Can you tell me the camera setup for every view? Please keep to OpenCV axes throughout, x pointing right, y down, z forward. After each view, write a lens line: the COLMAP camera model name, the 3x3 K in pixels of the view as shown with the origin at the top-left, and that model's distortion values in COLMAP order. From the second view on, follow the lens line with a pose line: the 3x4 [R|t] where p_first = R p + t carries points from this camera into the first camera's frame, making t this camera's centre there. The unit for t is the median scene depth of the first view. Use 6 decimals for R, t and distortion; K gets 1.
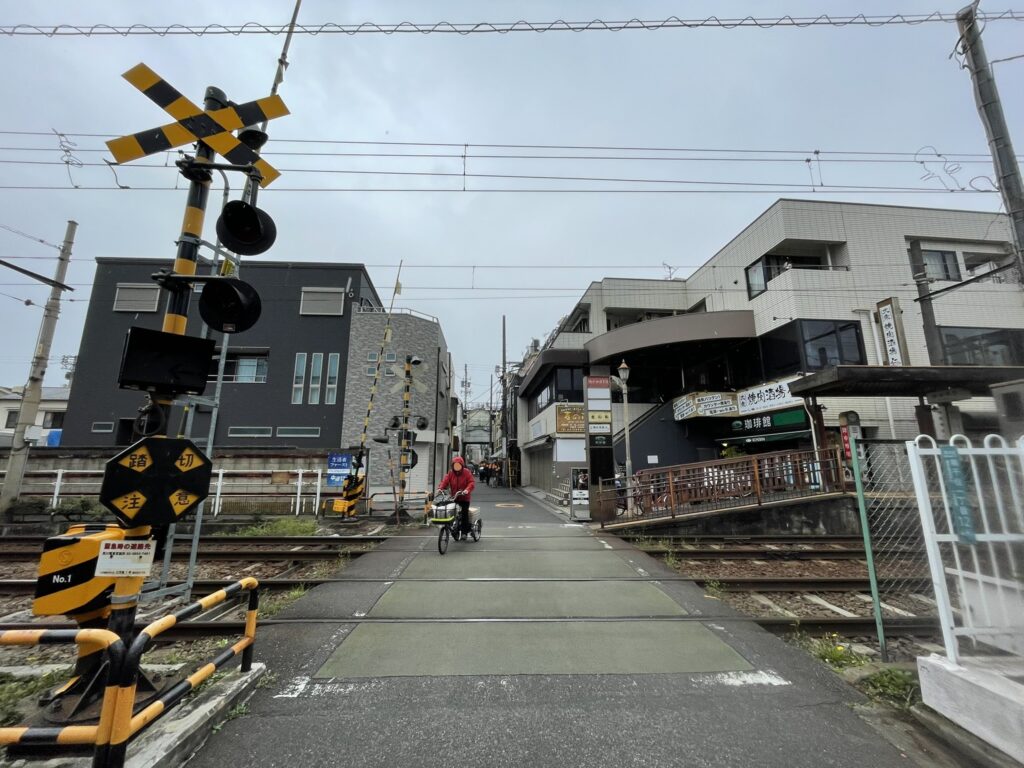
lens RADIAL K [[412.6, 0, 512.8], [0, 412.6, 381.0], [0, 0, 1]] dist [-0.003572, 0.000072]
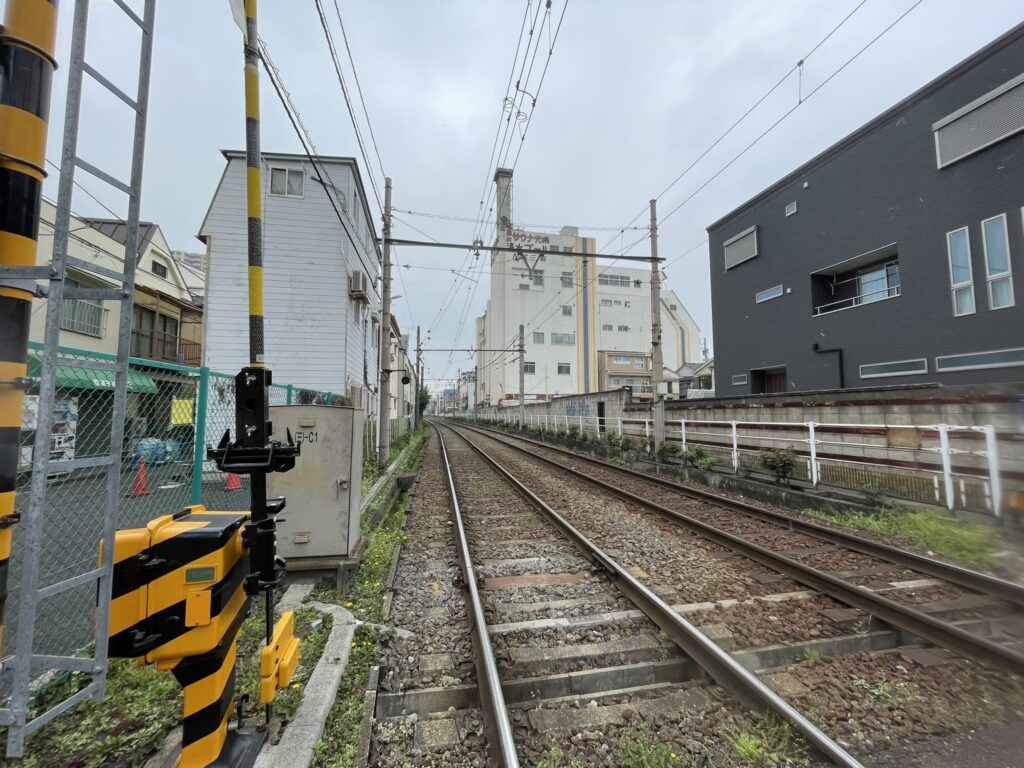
lens RADIAL K [[412.6, 0, 513.2], [0, 412.6, 381.3], [0, 0, 1]] dist [-0.003572, 0.000072]
pose [[0.159029, -0.077598, -0.984220, -0.071802], [0.196410, 0.979466, -0.045487, 0.070735], [0.967540, -0.186077, 0.171004, 0.360204]]
